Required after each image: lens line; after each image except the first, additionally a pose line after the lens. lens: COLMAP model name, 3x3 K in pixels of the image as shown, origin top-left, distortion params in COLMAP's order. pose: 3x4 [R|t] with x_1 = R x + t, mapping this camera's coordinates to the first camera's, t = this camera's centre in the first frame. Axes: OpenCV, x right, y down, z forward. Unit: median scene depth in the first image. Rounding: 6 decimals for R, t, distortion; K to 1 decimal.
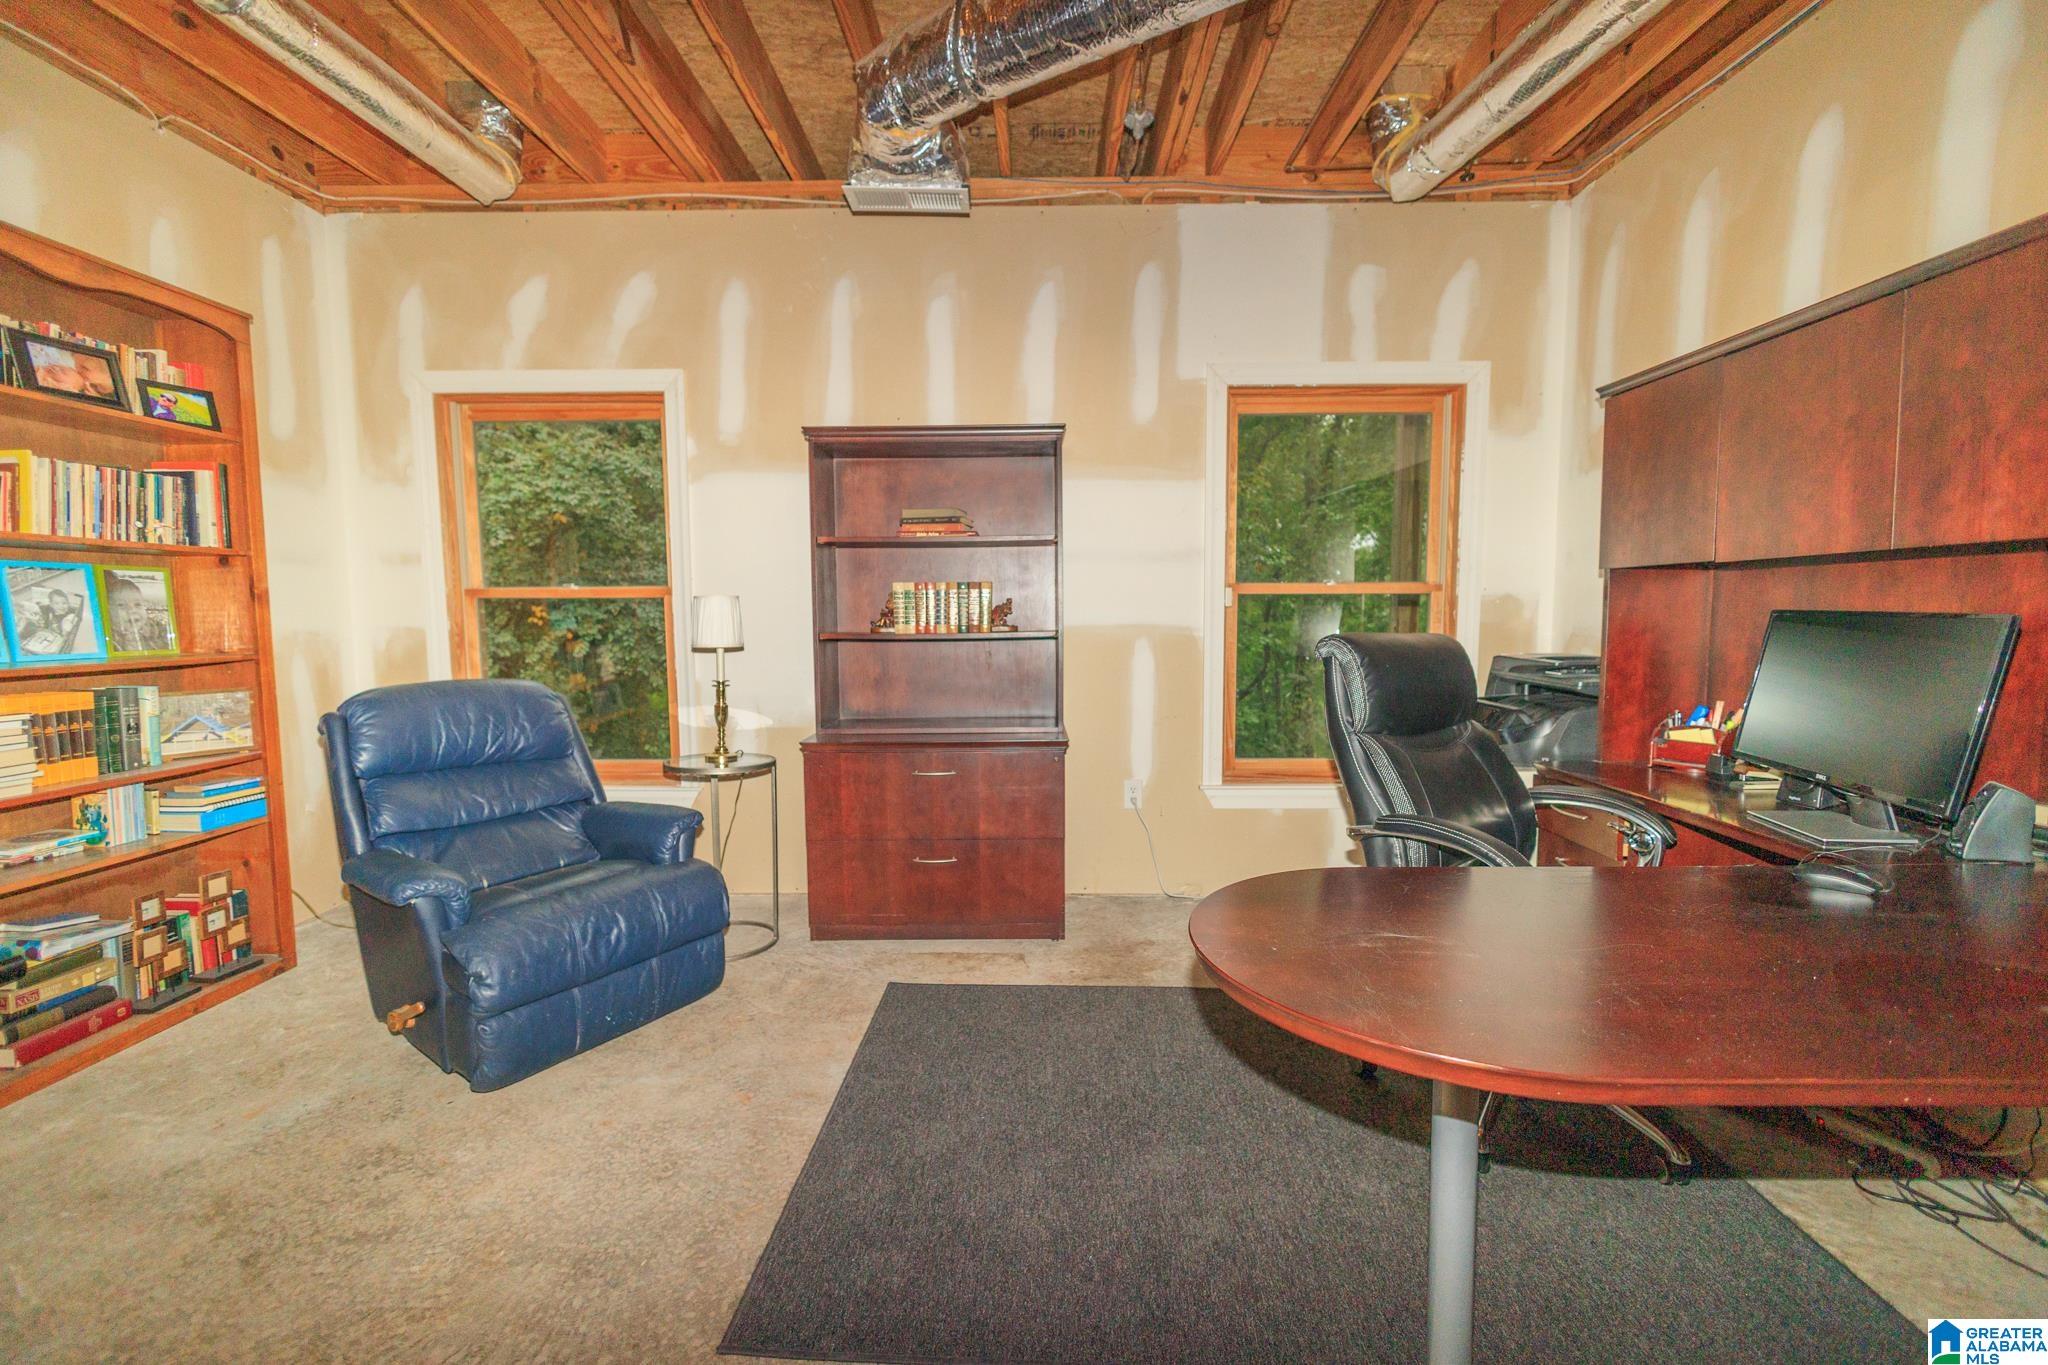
lens RADIAL K [[892.8, 0, 1024.0], [0, 892.8, 682.5], [0, 0, 1]] dist [-0.002045, -0.000264]
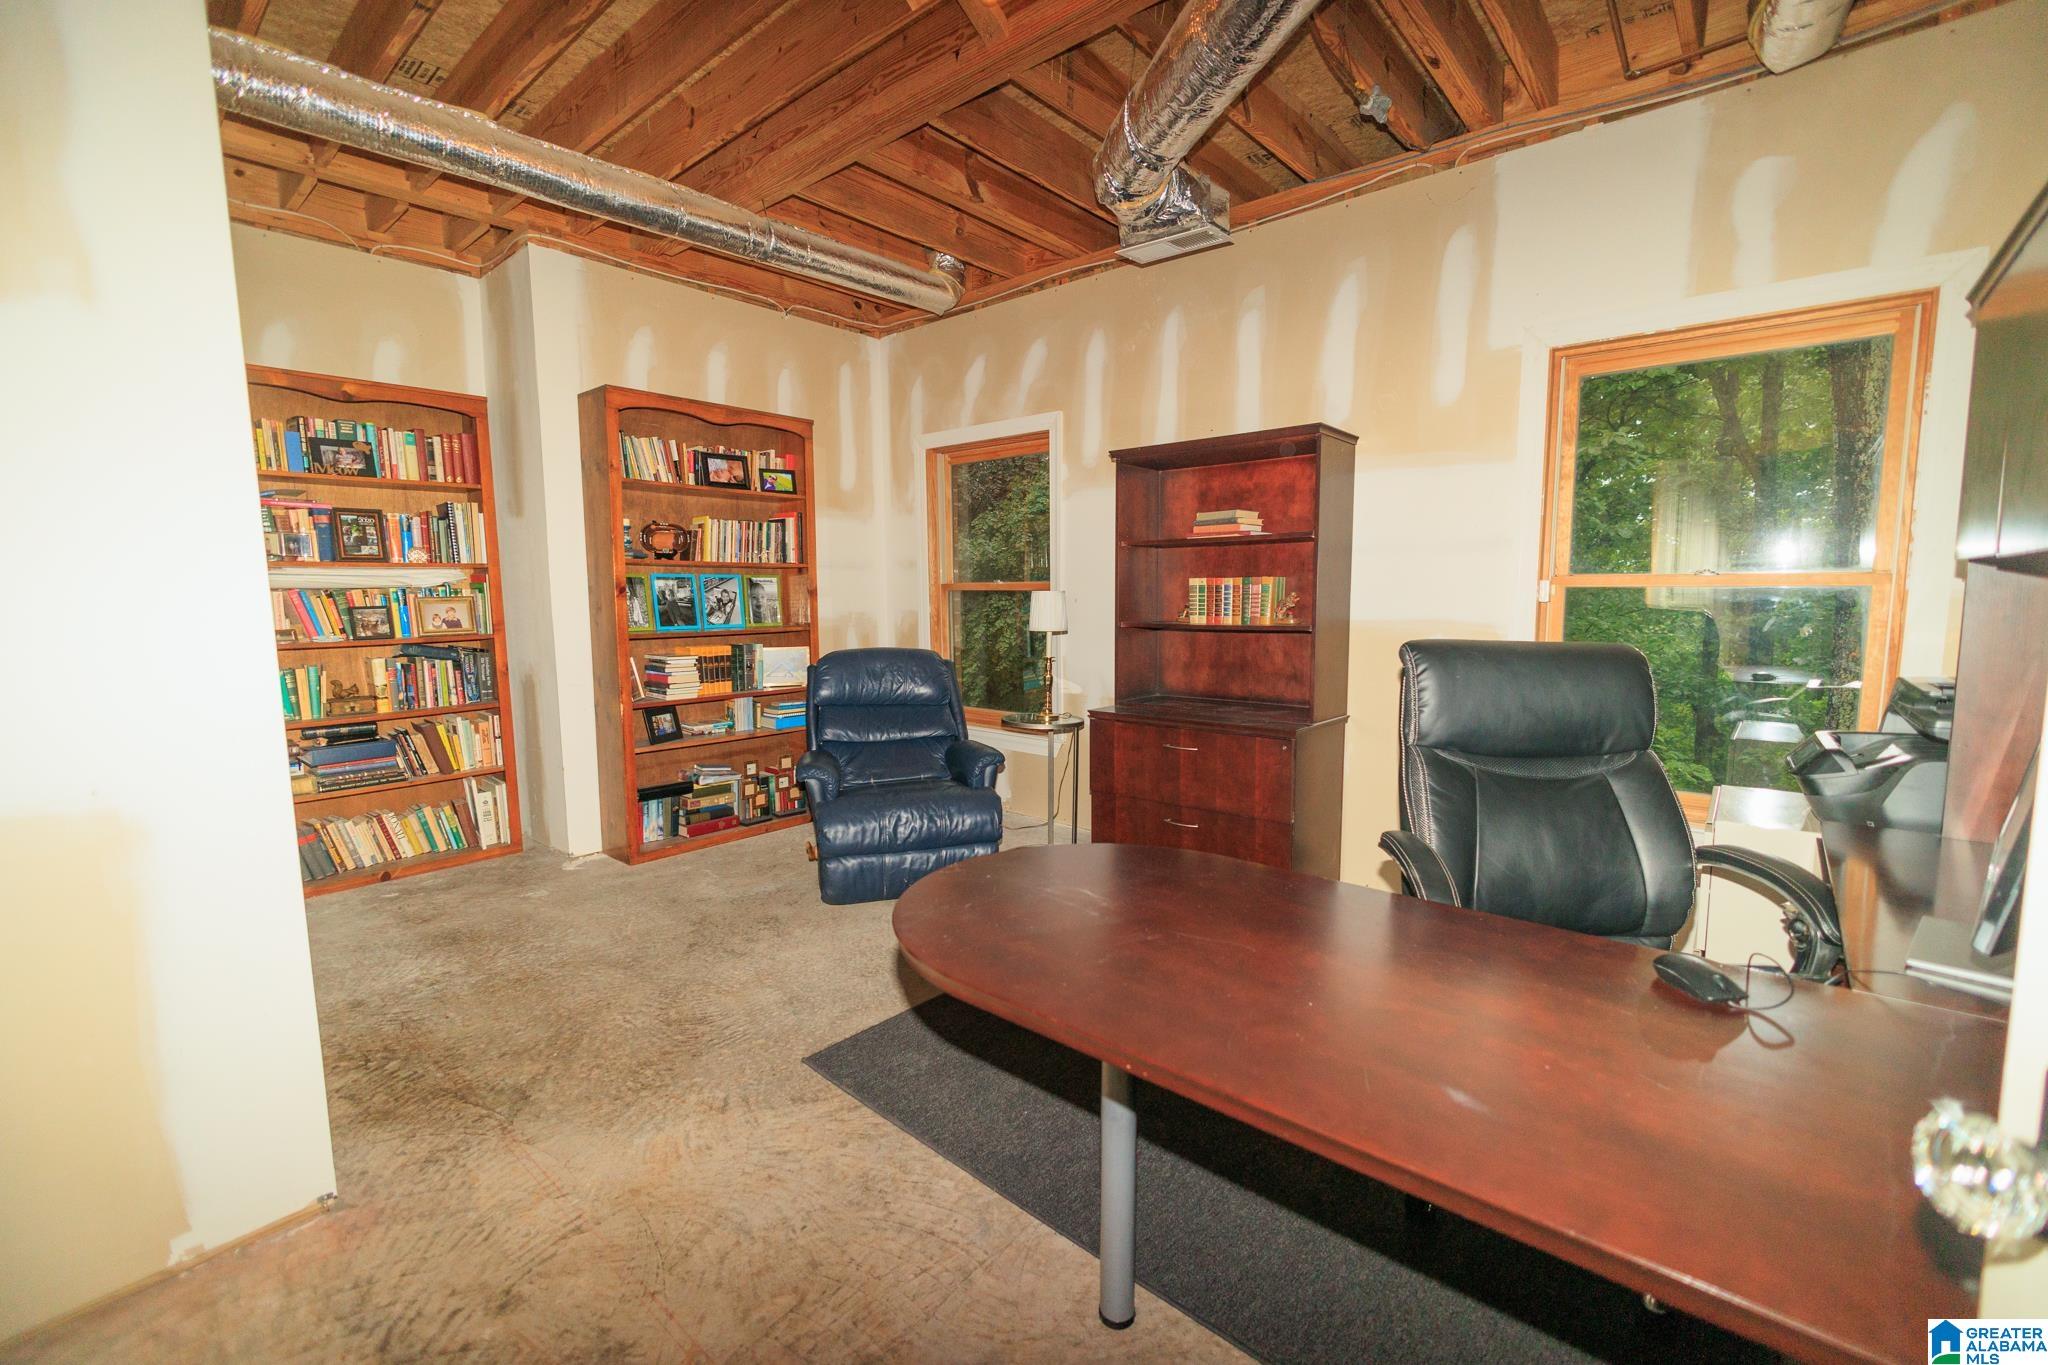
lens RADIAL K [[892.8, 0, 1024.0], [0, 892.8, 682.5], [0, 0, 1]] dist [-0.002045, -0.000264]
pose [[0.755437, 0.068637, -0.651617, 0.539396], [-0.051570, 0.997641, 0.045298, -0.024934], [0.653189, -0.000616, 0.757195, 0.005716]]
